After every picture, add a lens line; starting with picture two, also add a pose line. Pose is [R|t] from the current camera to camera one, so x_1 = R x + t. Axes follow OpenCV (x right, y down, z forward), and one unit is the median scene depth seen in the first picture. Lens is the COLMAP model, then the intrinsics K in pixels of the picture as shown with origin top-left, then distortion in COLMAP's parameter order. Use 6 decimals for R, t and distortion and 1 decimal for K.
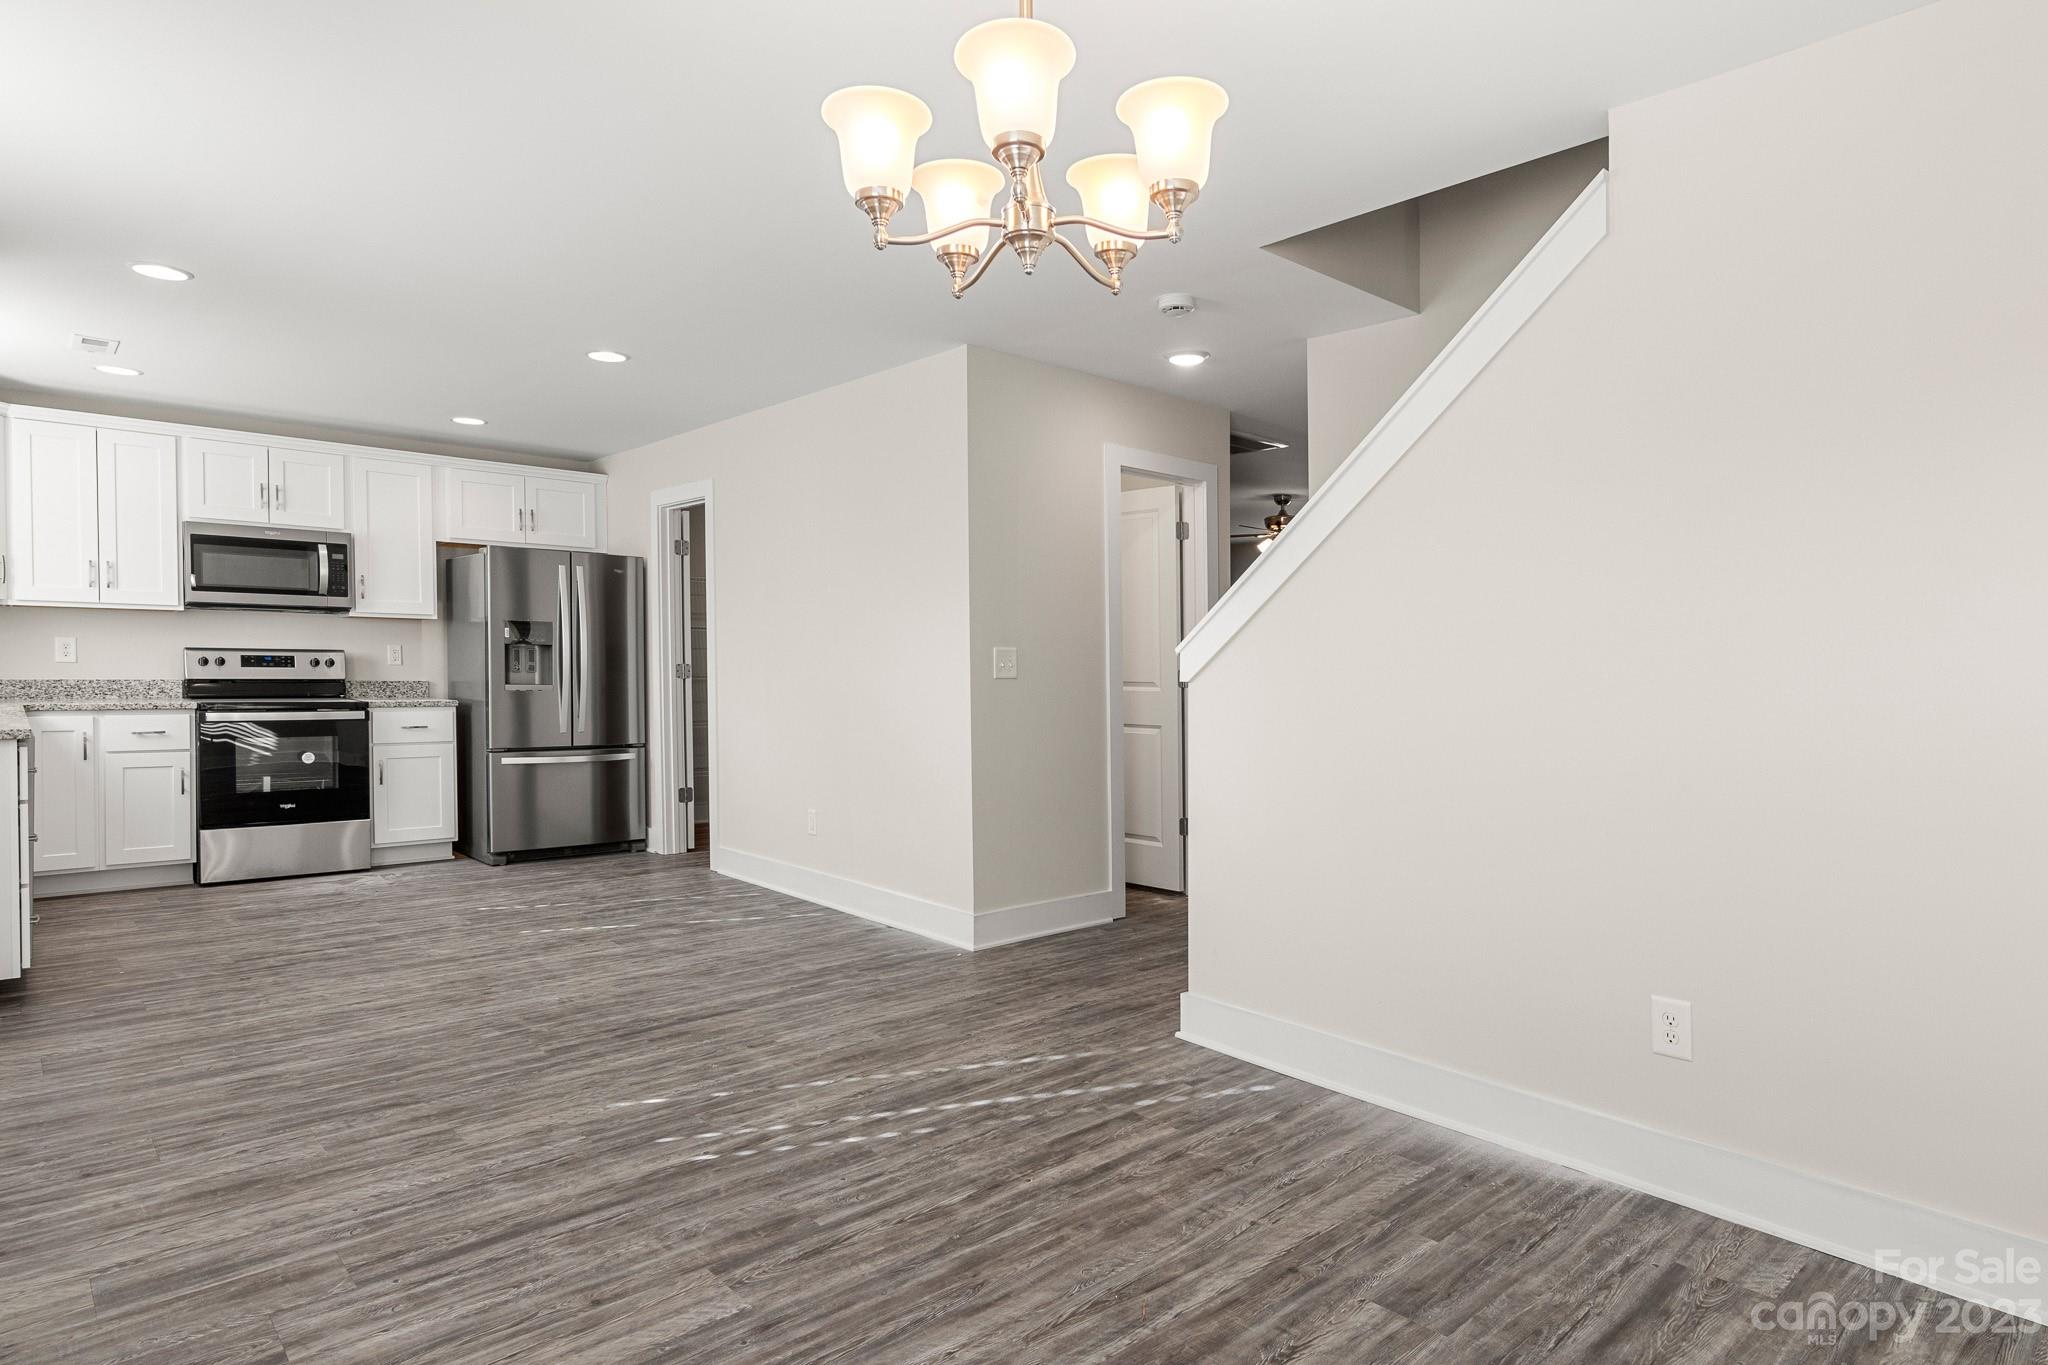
lens RADIAL K [[1166.2, 0, 1009.5], [0, 1166.2, 713.0], [0, 0, 1]] dist [-0.001632, 0.002326]
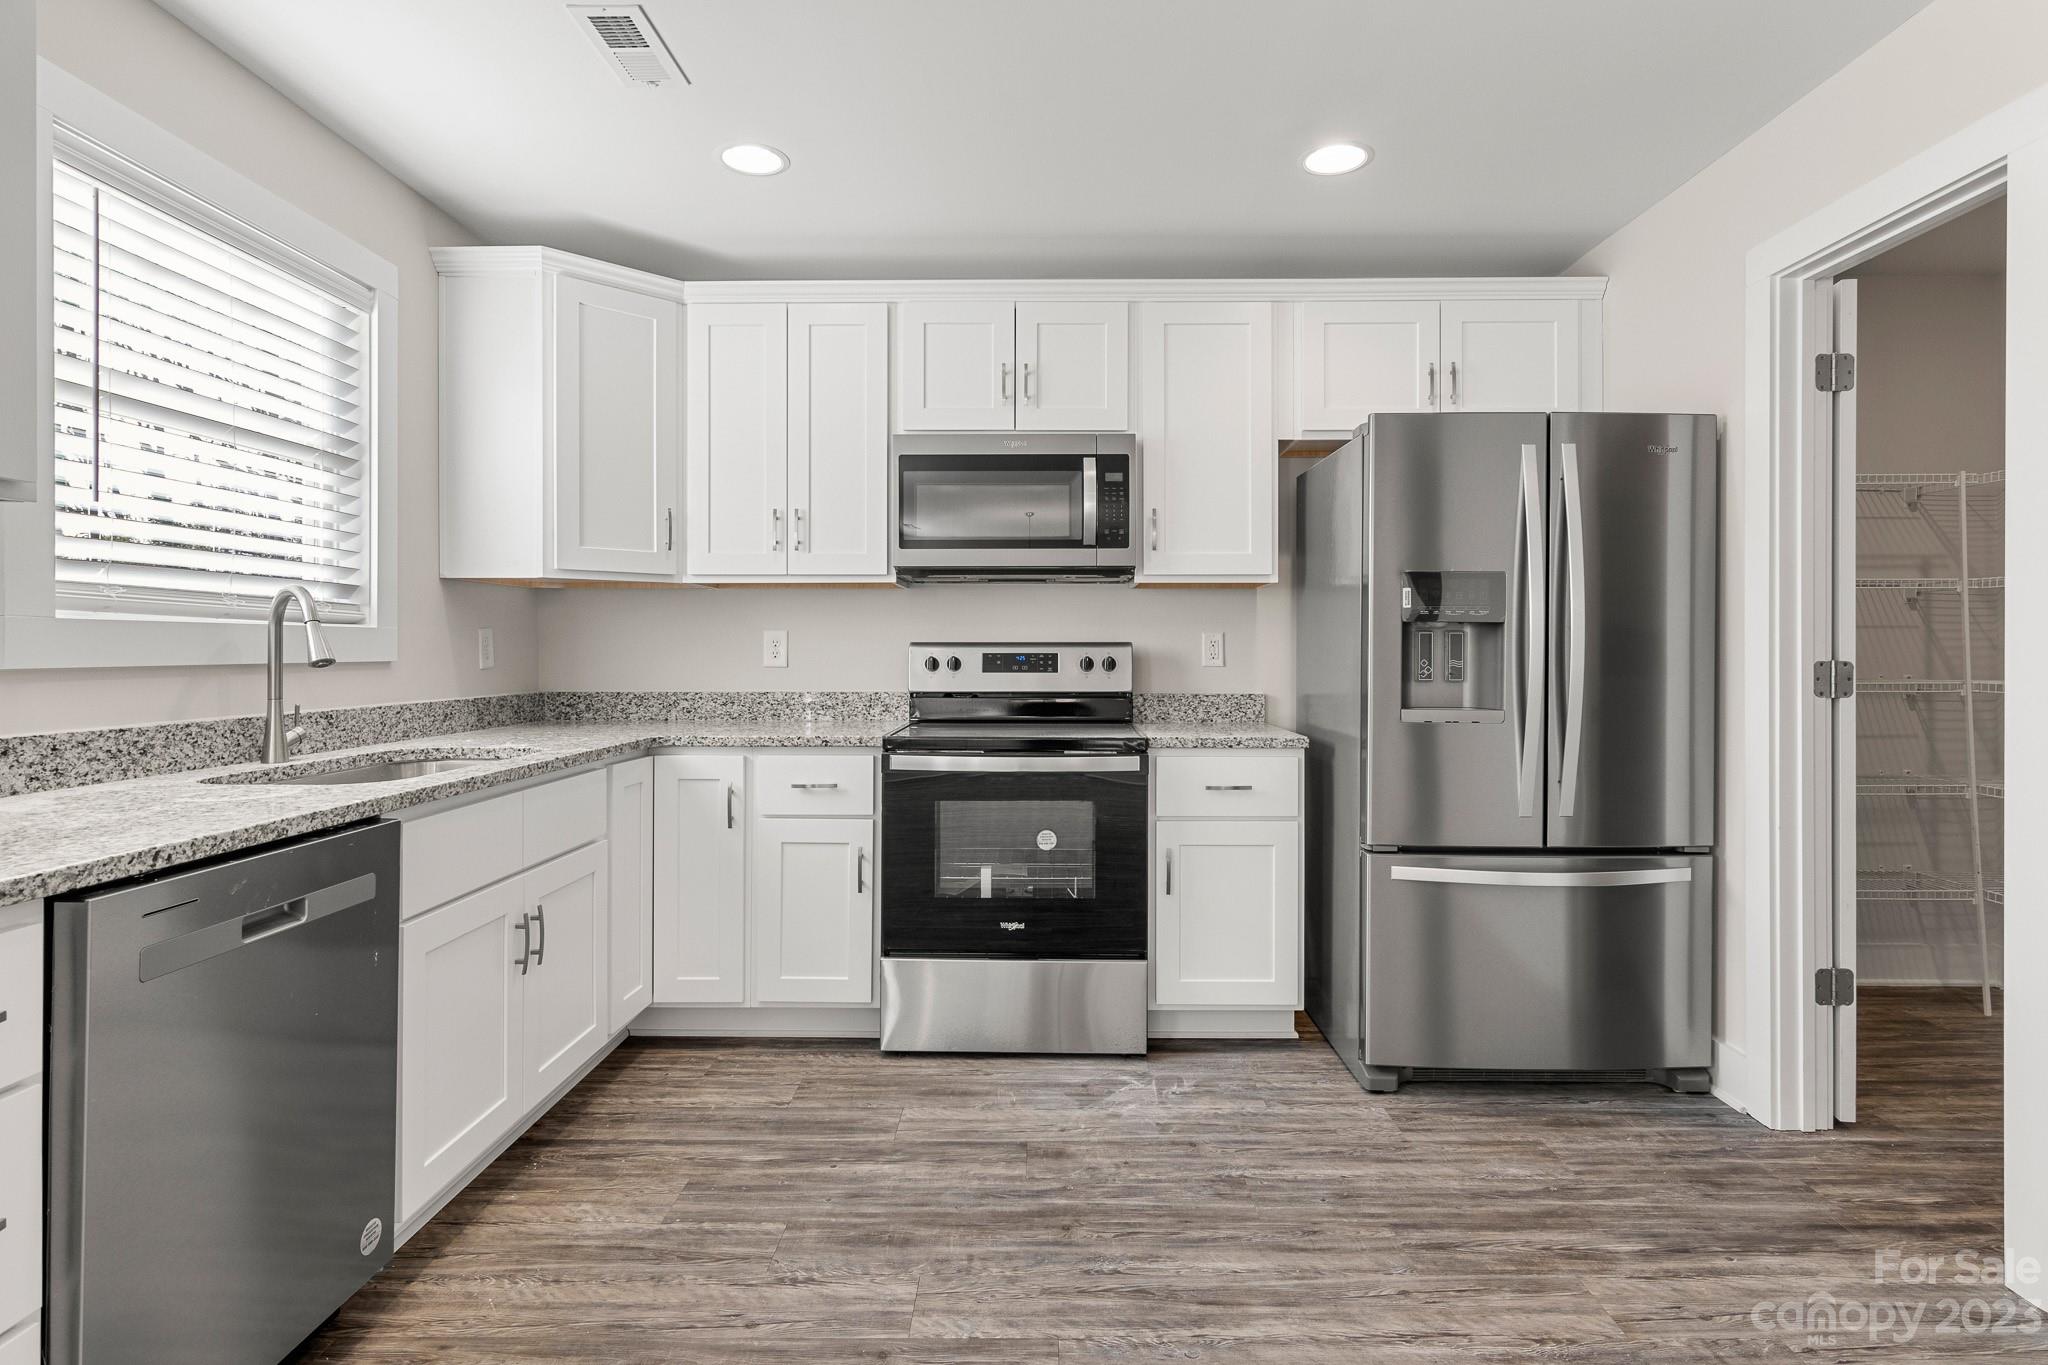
lens RADIAL K [[1052.8, 0, 1033.9], [0, 1052.8, 651.9], [0, 0, 1]] dist [-0.003799, 0.002007]
pose [[0.746621, -0.012228, -0.665137, -0.307835], [-0.019361, 0.999008, -0.040098, -0.032577], [0.664968, 0.042816, 0.745644, 0.691349]]
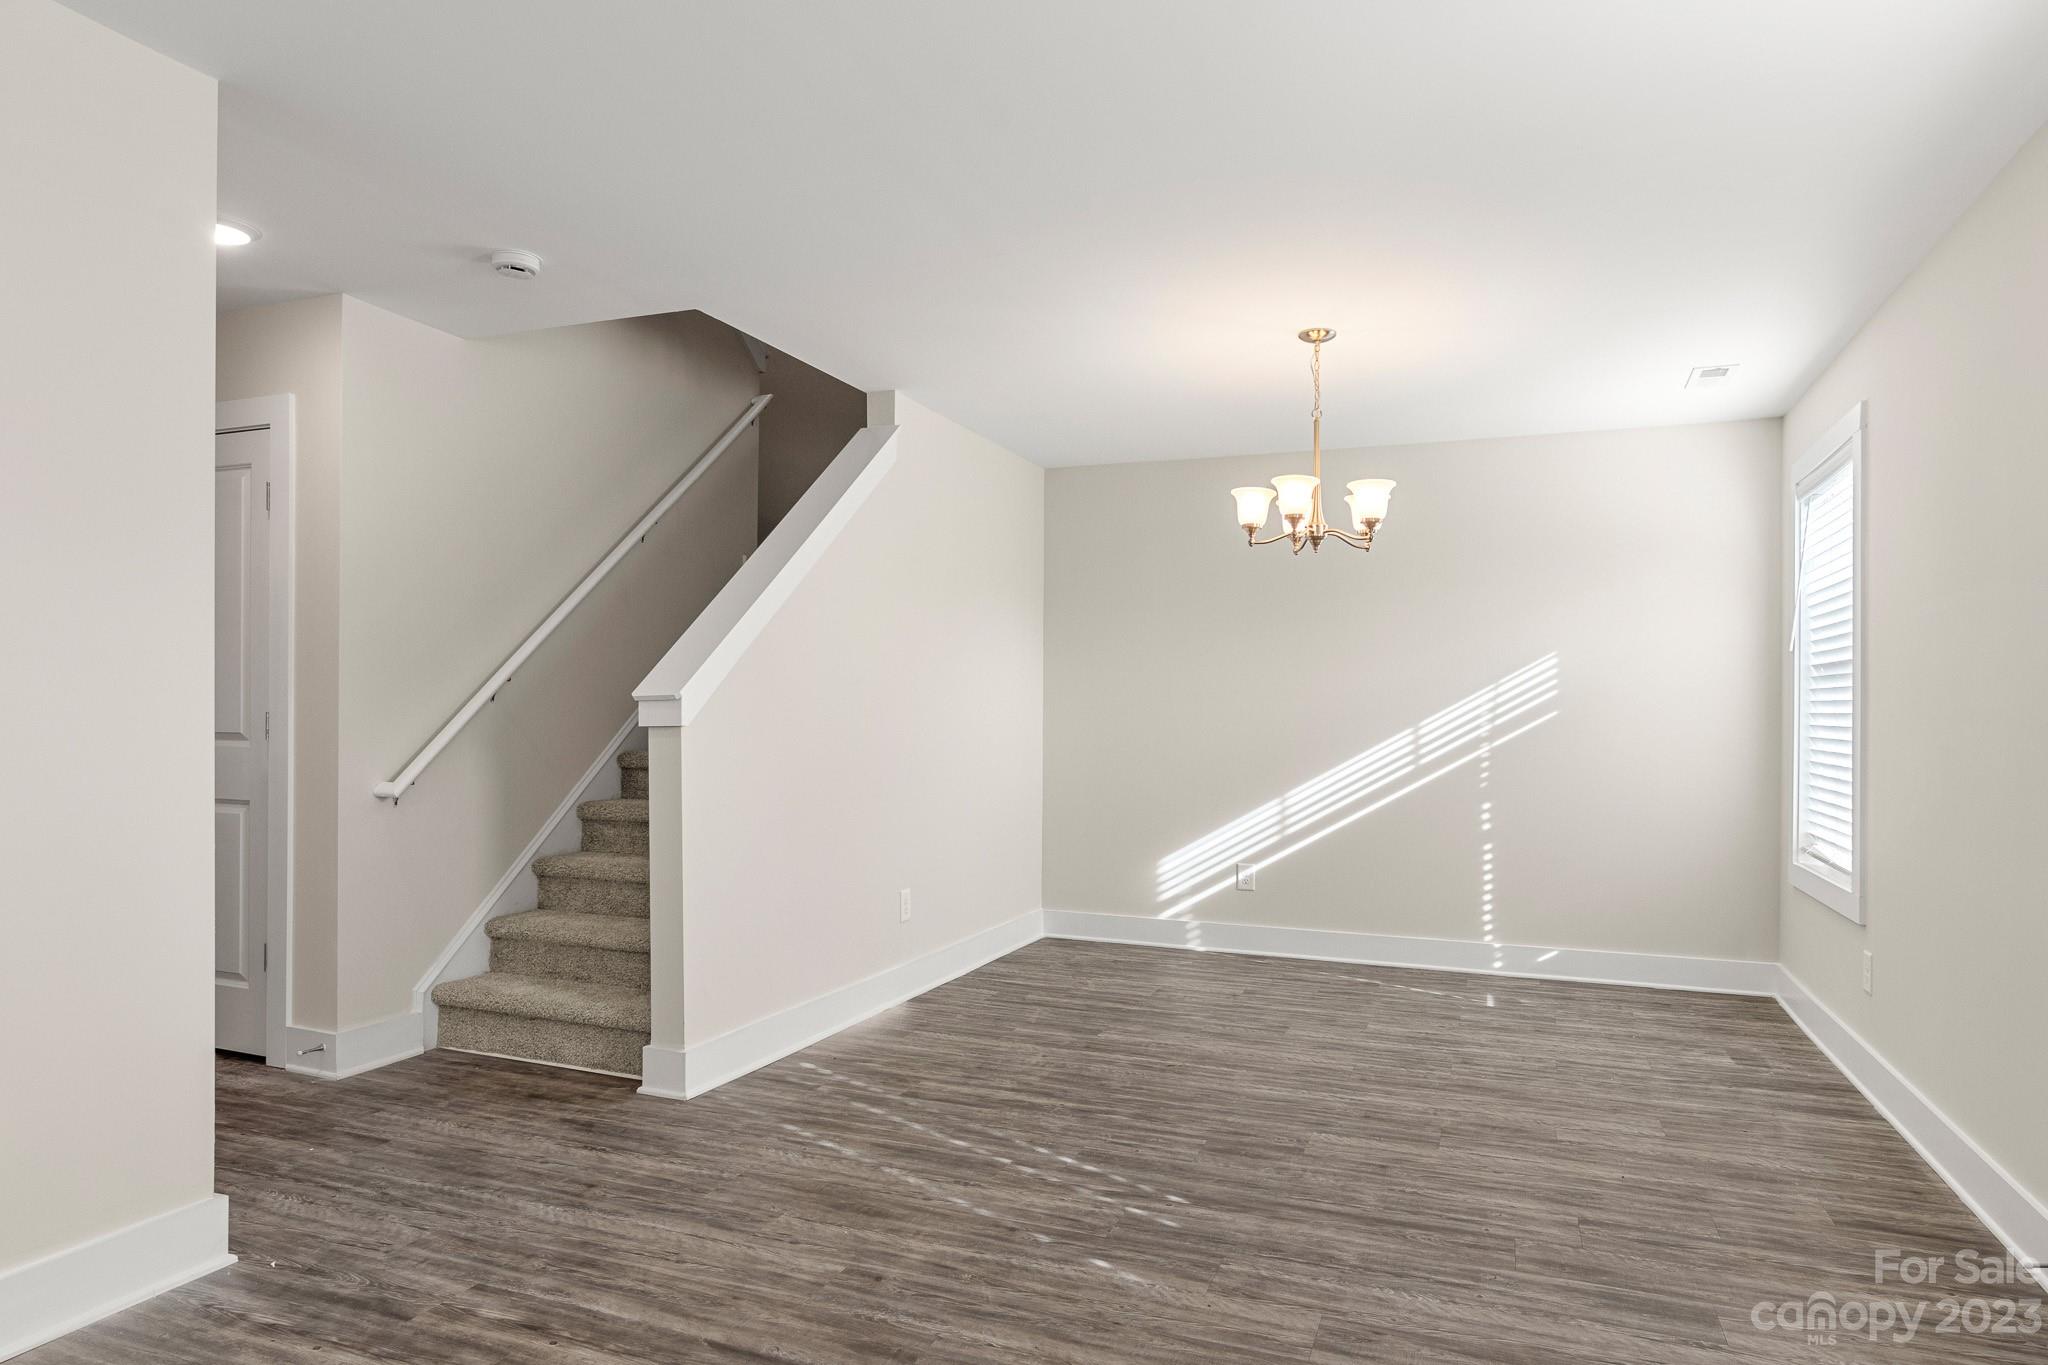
lens RADIAL K [[1227.6, 0, 1032.4], [0, 1227.6, 705.6], [0, 0, 1]] dist [-0.005671, 0.001617]
pose [[-0.458727, -0.014977, 0.888451, -0.569758], [0.021783, 0.999368, 0.028094, -0.041867], [-0.888310, 0.032240, -0.458111, 0.788939]]
